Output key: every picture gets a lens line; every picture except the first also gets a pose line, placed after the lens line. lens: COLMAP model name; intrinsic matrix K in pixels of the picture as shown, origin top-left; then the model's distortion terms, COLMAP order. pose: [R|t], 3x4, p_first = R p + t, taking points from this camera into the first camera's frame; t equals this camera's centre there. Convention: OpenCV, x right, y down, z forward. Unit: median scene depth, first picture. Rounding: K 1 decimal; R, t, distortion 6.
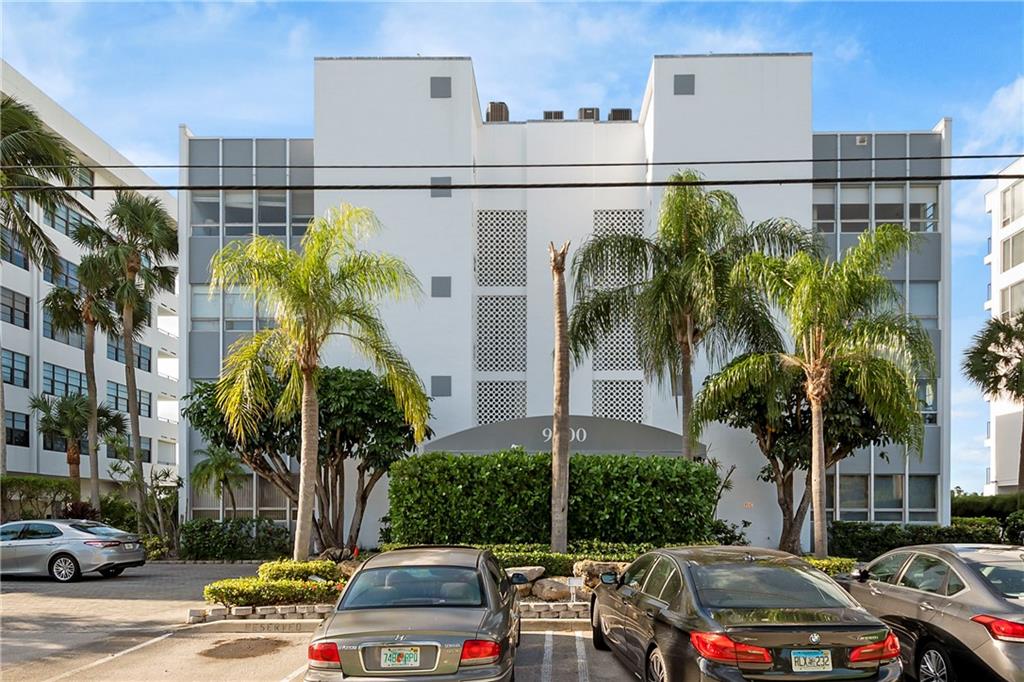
lens RADIAL K [[517.5, 0, 512.0], [0, 517.5, 347.8], [0, 0, 1]] dist [0.000280, -0.000104]
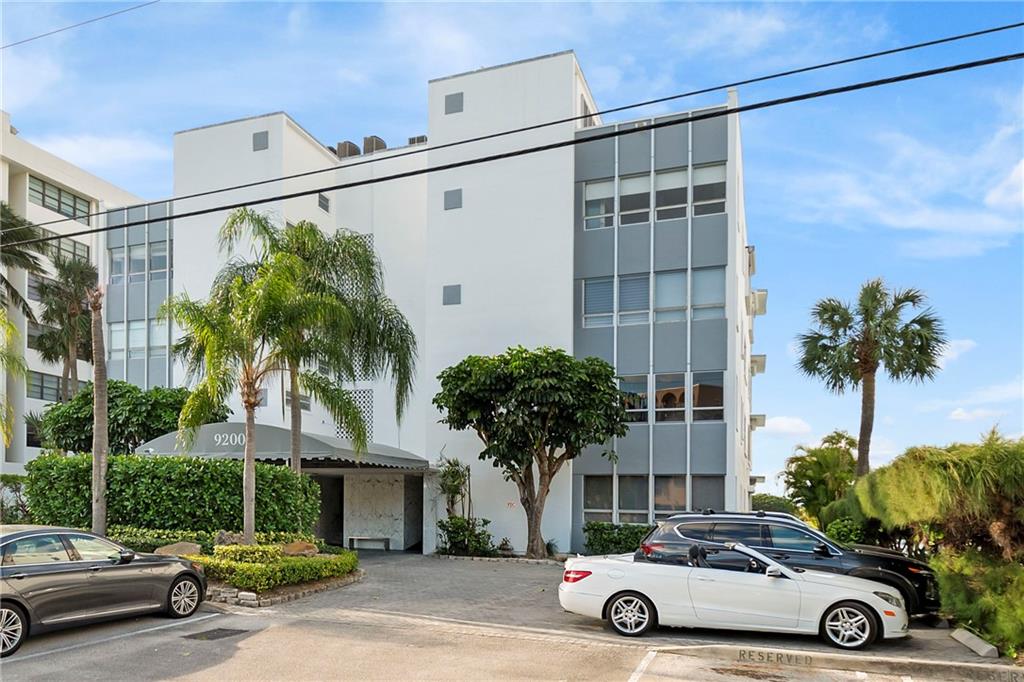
lens RADIAL K [[532.8, 0, 512.0], [0, 532.8, 341.0], [0, 0, 1]] dist [0.001733, -0.000817]
pose [[0.966070, -0.059182, -0.251409, 0.685013], [0.056504, 0.998243, -0.017862, 0.000619], [0.252024, 0.003051, 0.967716, -0.018563]]
